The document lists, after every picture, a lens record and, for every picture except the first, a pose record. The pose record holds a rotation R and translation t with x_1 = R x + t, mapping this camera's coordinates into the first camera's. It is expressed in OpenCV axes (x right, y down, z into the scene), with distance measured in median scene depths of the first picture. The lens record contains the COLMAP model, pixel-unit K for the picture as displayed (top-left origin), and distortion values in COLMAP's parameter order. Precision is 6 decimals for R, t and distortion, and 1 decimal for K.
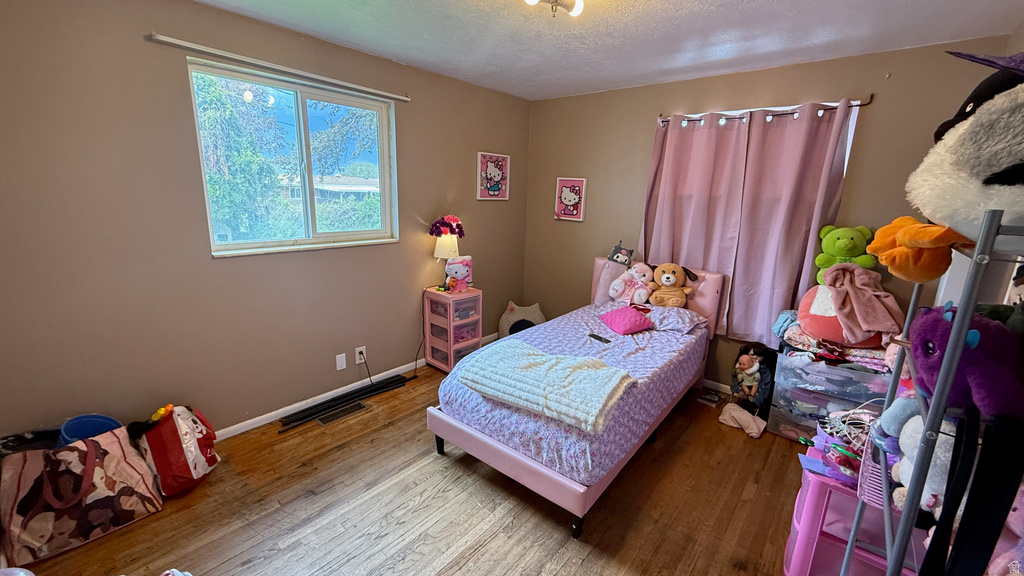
lens RADIAL K [[412.8, 0, 512.0], [0, 412.8, 288.0], [0, 0, 1]] dist [-0.001624, 0.000040]
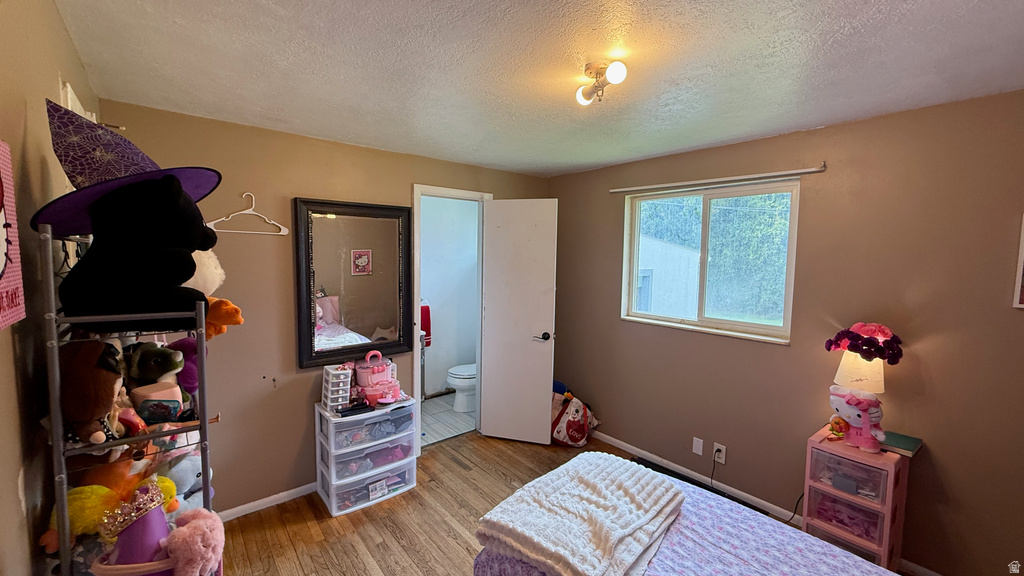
lens RADIAL K [[407.7, 0, 514.5], [0, 407.7, 285.4], [0, 0, 1]] dist [-0.006019, 0.000096]
pose [[-0.162880, 0.035201, -0.986018, 0.569867], [-0.255463, 0.963779, 0.076607, -0.146335], [0.953000, 0.264369, -0.147987, 0.578261]]
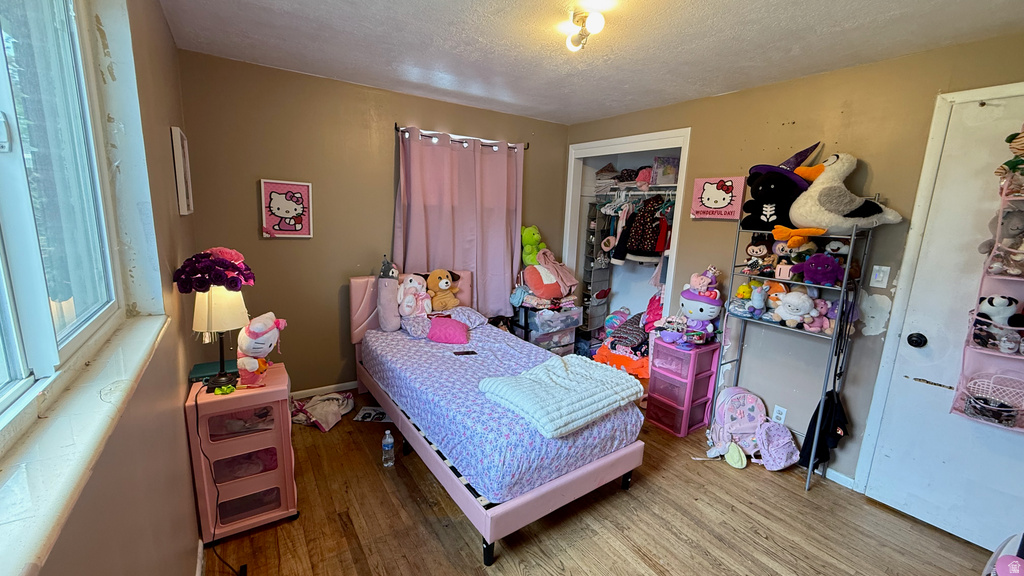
lens RADIAL K [[407.7, 0, 514.5], [0, 407.7, 285.4], [0, 0, 1]] dist [-0.006019, 0.000096]
pose [[0.265628, -0.196420, 0.943854, -0.582569], [0.190646, 0.970394, 0.148290, -0.141970], [-0.945037, 0.140552, 0.295210, 0.522041]]
